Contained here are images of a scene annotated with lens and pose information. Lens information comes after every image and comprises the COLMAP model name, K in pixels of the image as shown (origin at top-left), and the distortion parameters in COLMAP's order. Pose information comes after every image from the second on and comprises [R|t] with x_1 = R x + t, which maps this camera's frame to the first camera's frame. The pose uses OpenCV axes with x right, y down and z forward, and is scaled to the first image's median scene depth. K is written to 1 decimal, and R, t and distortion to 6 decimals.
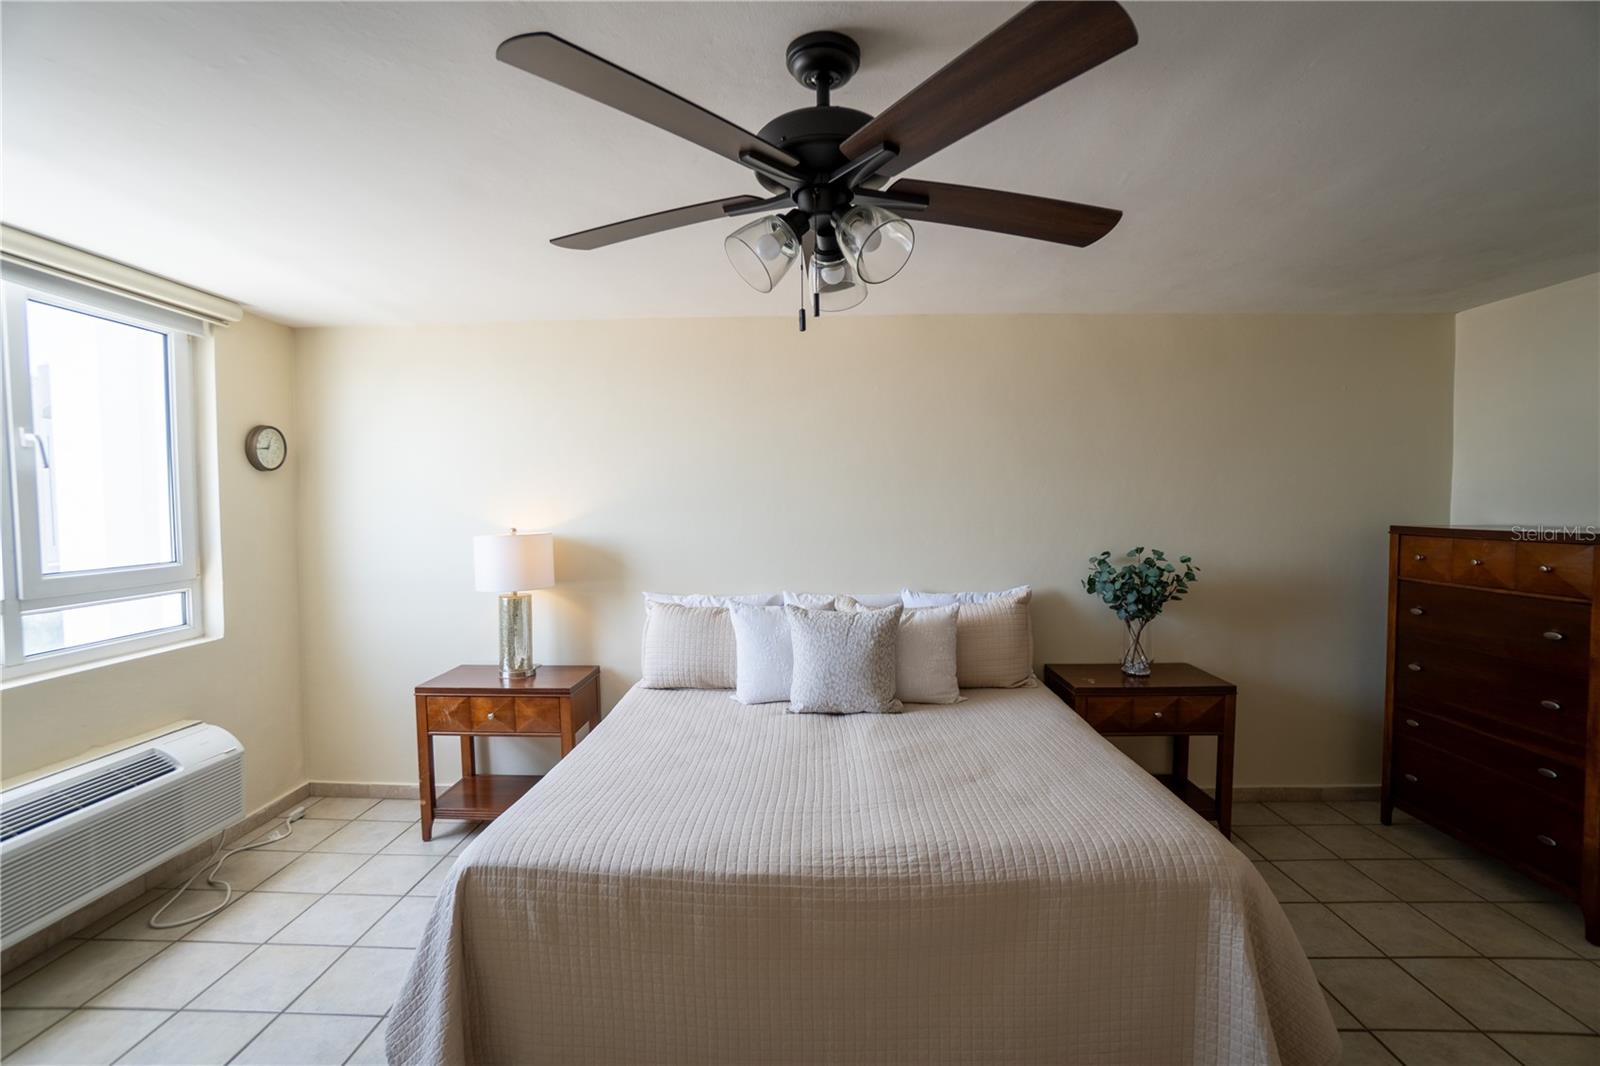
lens RADIAL K [[713.0, 0, 800.0], [0, 713.0, 533.0], [0, 0, 1]] dist [-0.061297, 0.021349]
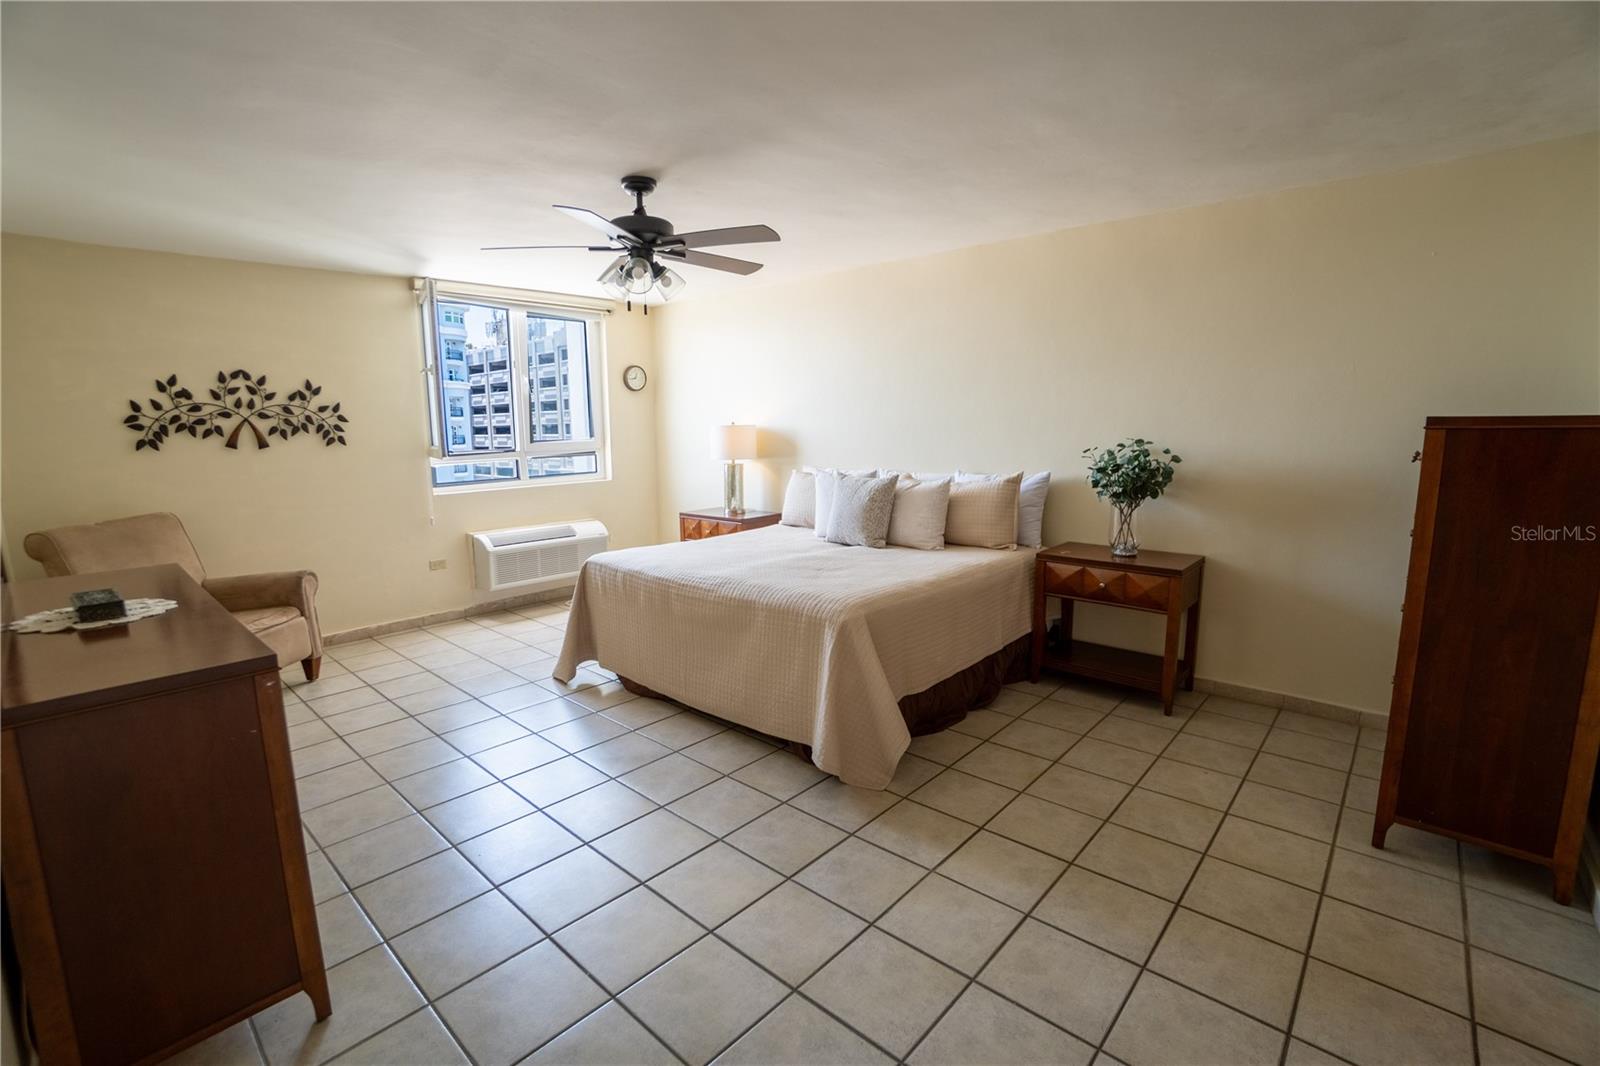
lens RADIAL K [[713.0, 0, 800.0], [0, 713.0, 533.0], [0, 0, 1]] dist [-0.061297, 0.021349]
pose [[0.762162, 0.096182, -0.640201, 0.859878], [-0.022456, 0.992235, 0.122337, 0.046464], [0.646997, -0.078865, 0.758403, -0.176259]]
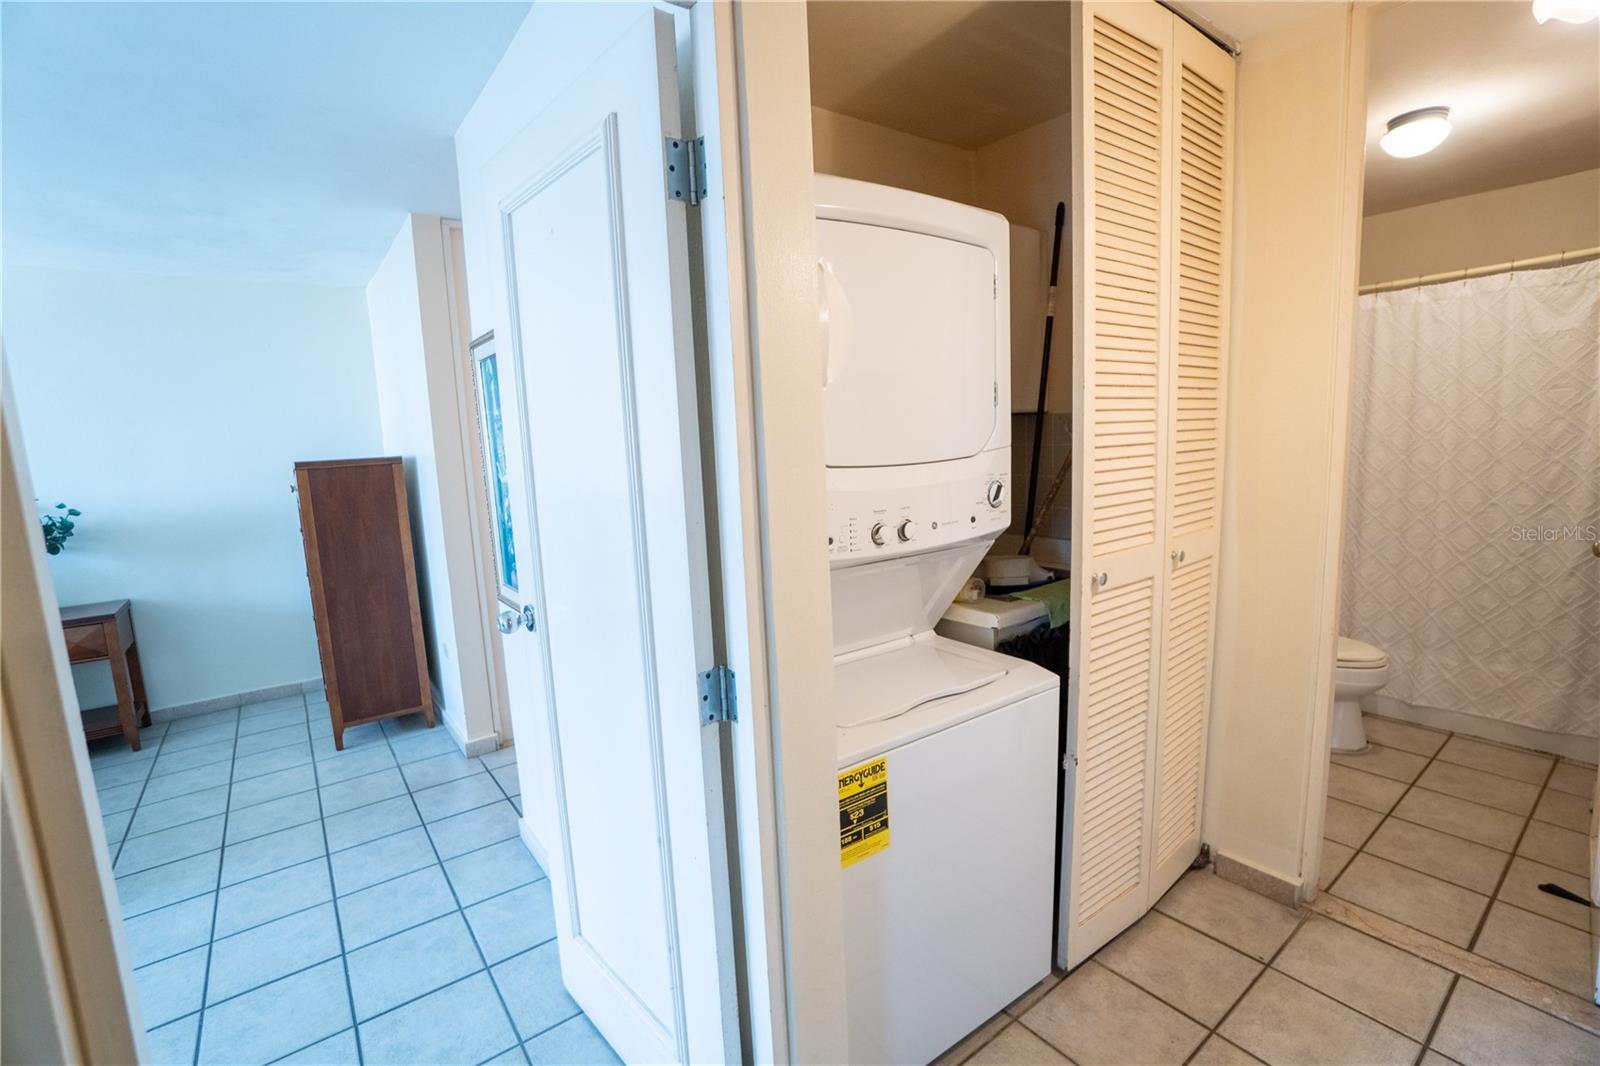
lens RADIAL K [[713.0, 0, 800.0], [0, 713.0, 533.0], [0, 0, 1]] dist [-0.061297, 0.021349]
pose [[0.779396, -0.110457, 0.616718, 0.821461], [0.063344, 0.993185, 0.097832, 0.052176], [-0.623321, -0.037185, 0.781081, -0.547624]]
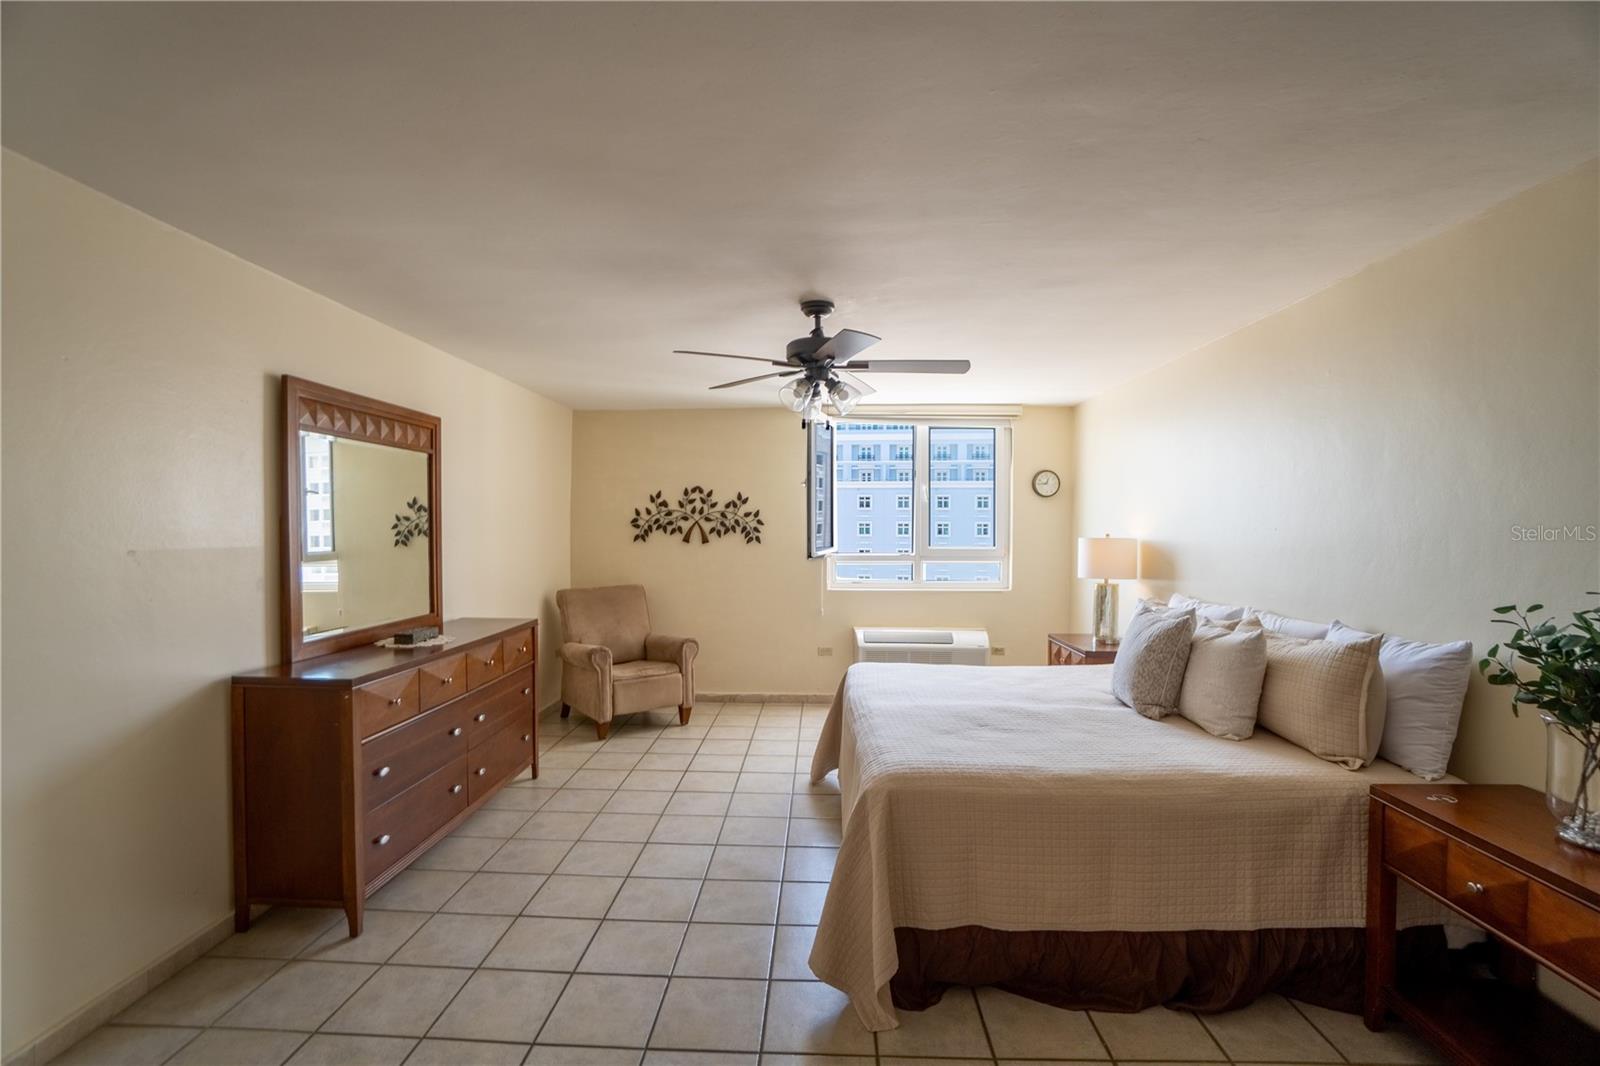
lens RADIAL K [[713.0, 0, 800.0], [0, 713.0, 533.0], [0, 0, 1]] dist [-0.061297, 0.021349]
pose [[-0.005789, 0.017022, -0.999838, 1.045591], [-0.050718, 0.998563, 0.017294, -0.001954], [0.998696, 0.050809, -0.004917, 0.455551]]
